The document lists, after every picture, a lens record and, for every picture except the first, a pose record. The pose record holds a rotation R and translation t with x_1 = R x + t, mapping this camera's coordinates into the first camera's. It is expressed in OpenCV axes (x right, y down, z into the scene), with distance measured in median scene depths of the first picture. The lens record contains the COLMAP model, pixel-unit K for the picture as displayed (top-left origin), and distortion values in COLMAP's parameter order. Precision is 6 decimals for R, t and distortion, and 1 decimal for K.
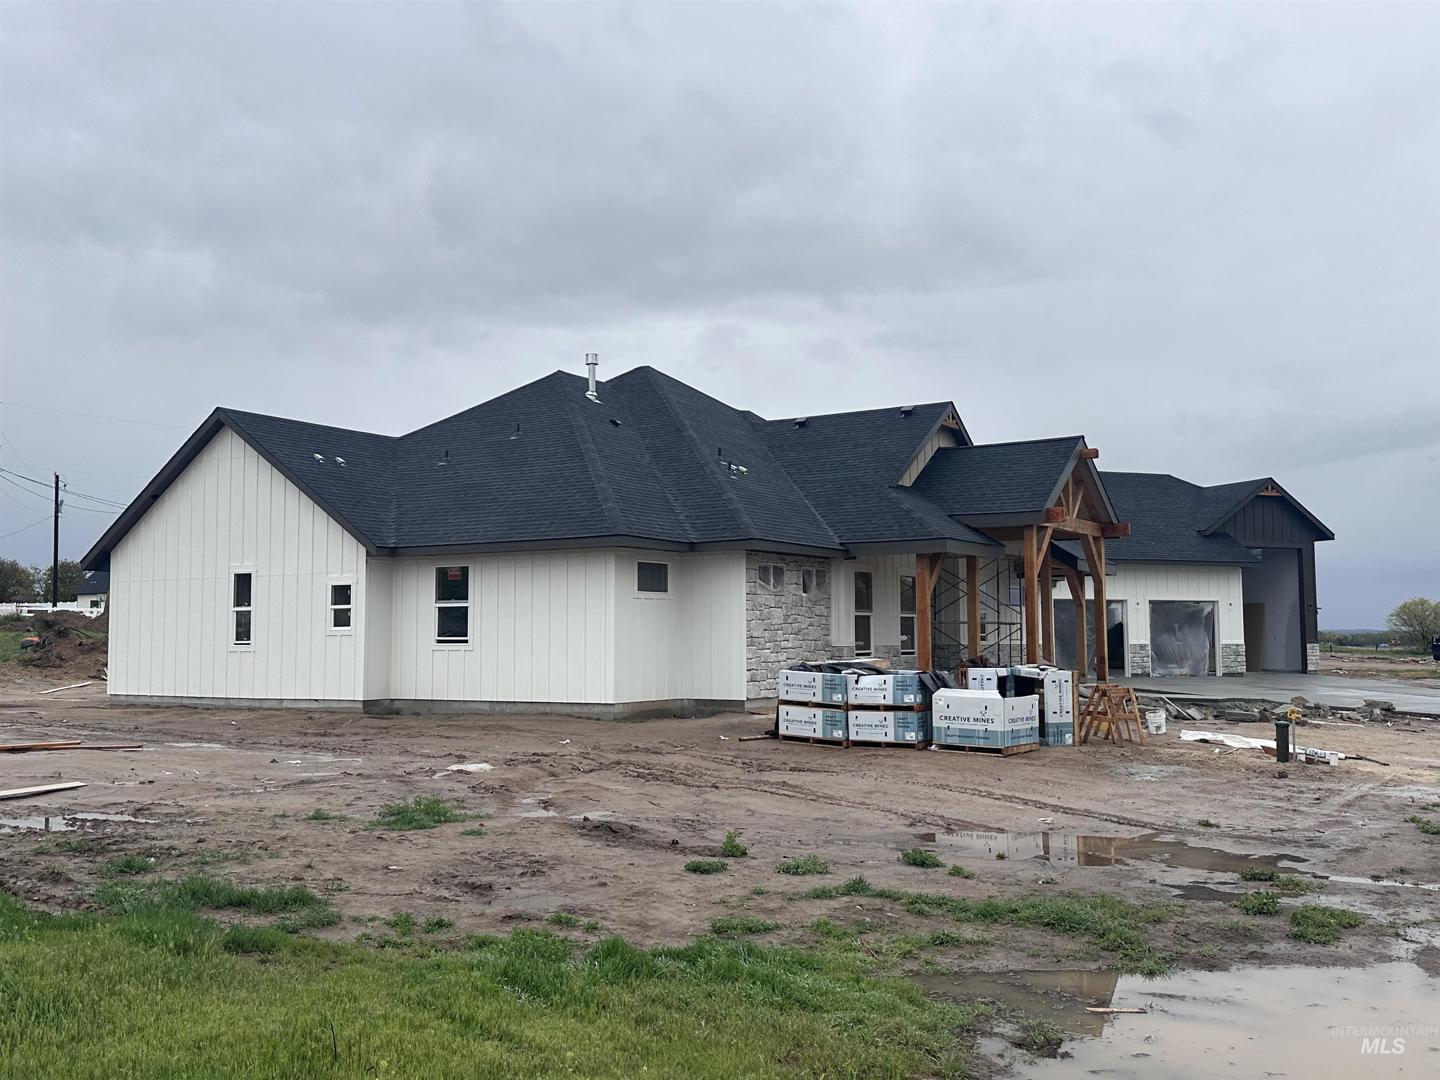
lens RADIAL K [[1295.2, 0, 720.0], [0, 1295.2, 540.0], [0, 0, 1]] dist [0.088593, -0.000392]
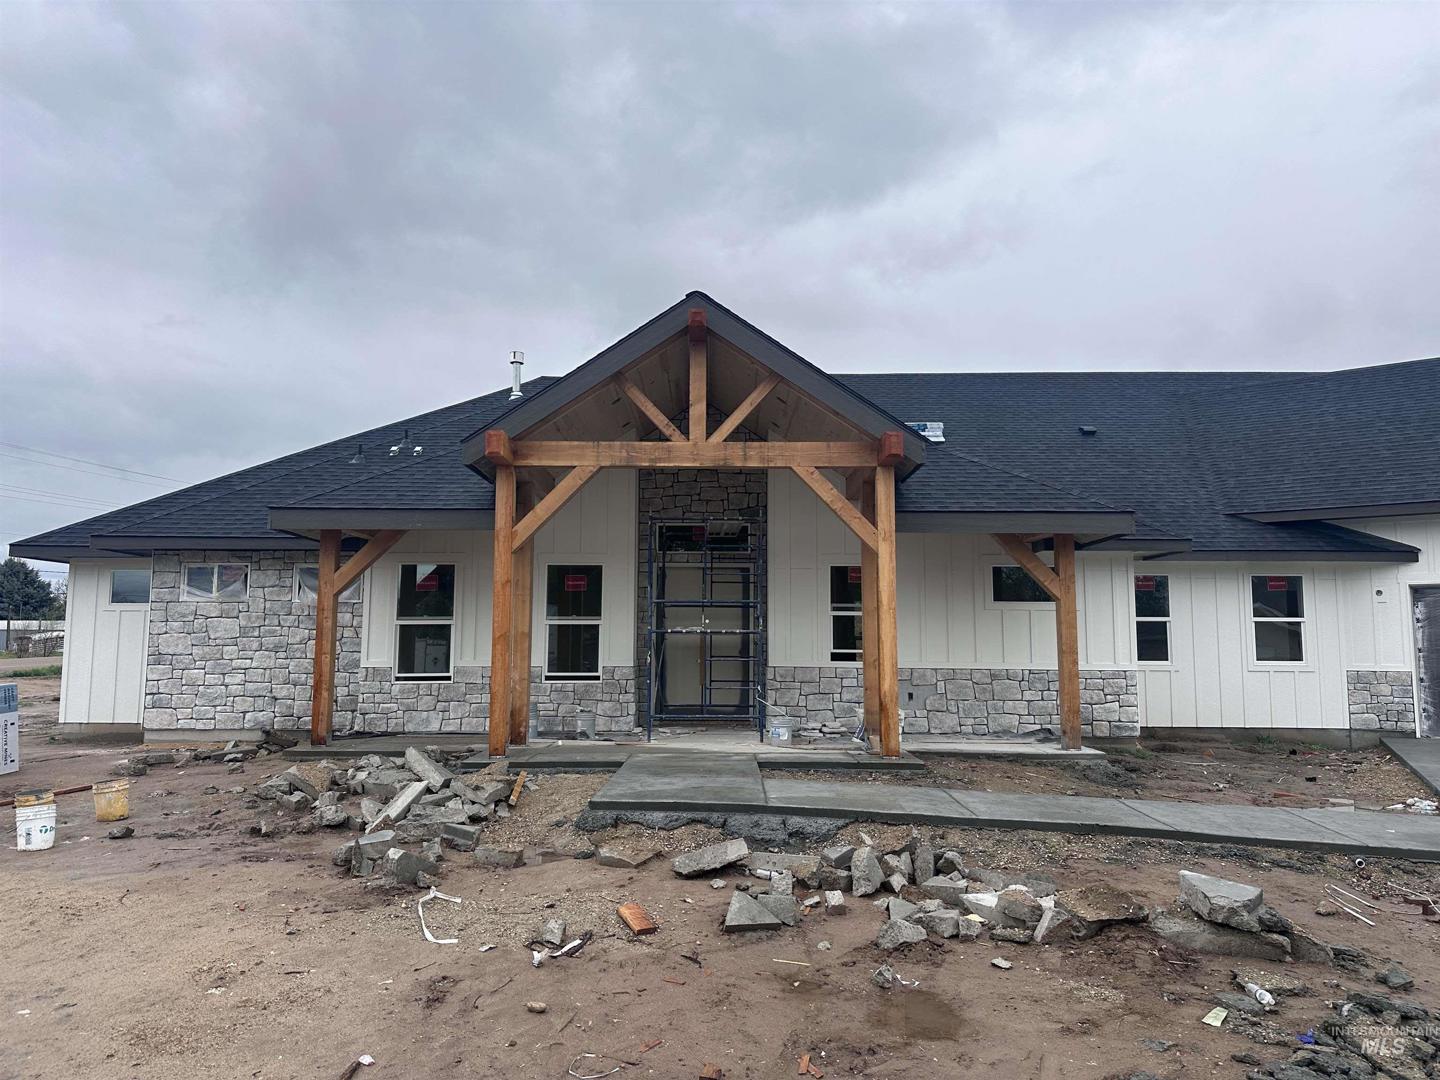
lens RADIAL K [[1014.7, 0, 720.0], [0, 1014.7, 540.0], [0, 0, 1]] dist [0.121050, -0.147002]
pose [[0.554831, -0.083156, -0.827797, 0.261095], [0.055603, 0.996474, -0.062832, 0.021450], [0.830103, -0.011167, 0.557498, 0.311787]]
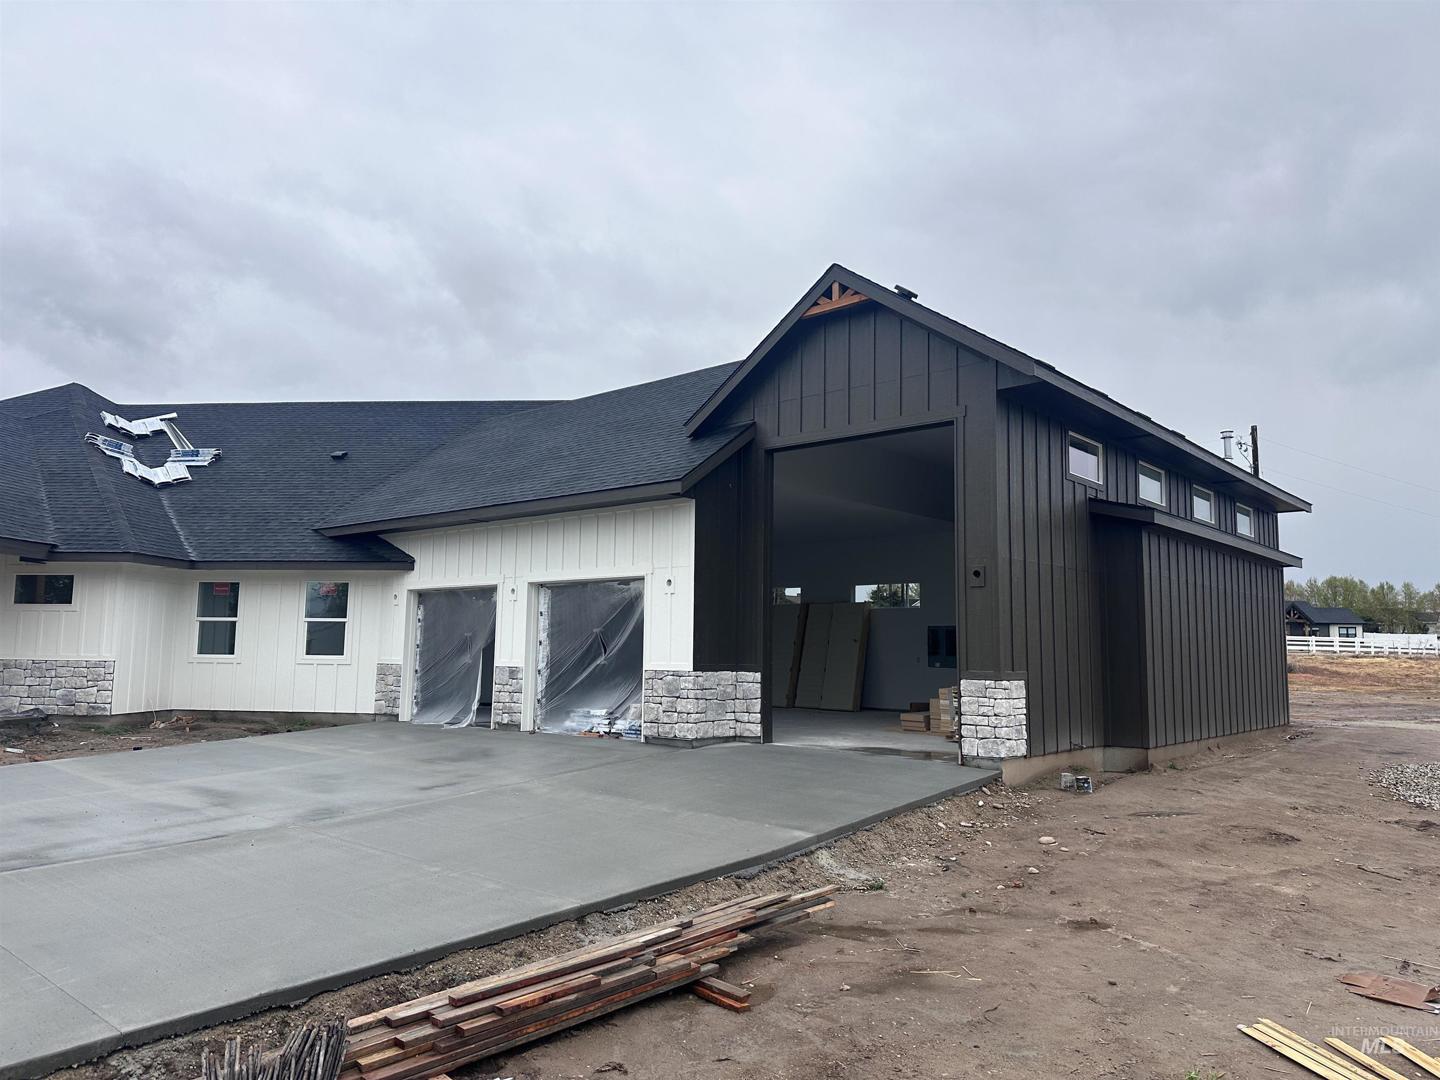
lens RADIAL K [[1015.6, 0, 720.0], [0, 1015.6, 540.0], [0, 0, 1]] dist [-0.004848, -0.000547]
pose [[0.471608, -0.090926, -0.877108, 0.801537], [0.052158, 0.995804, -0.075186, 0.070891], [0.880264, -0.010289, 0.474372, 0.978178]]
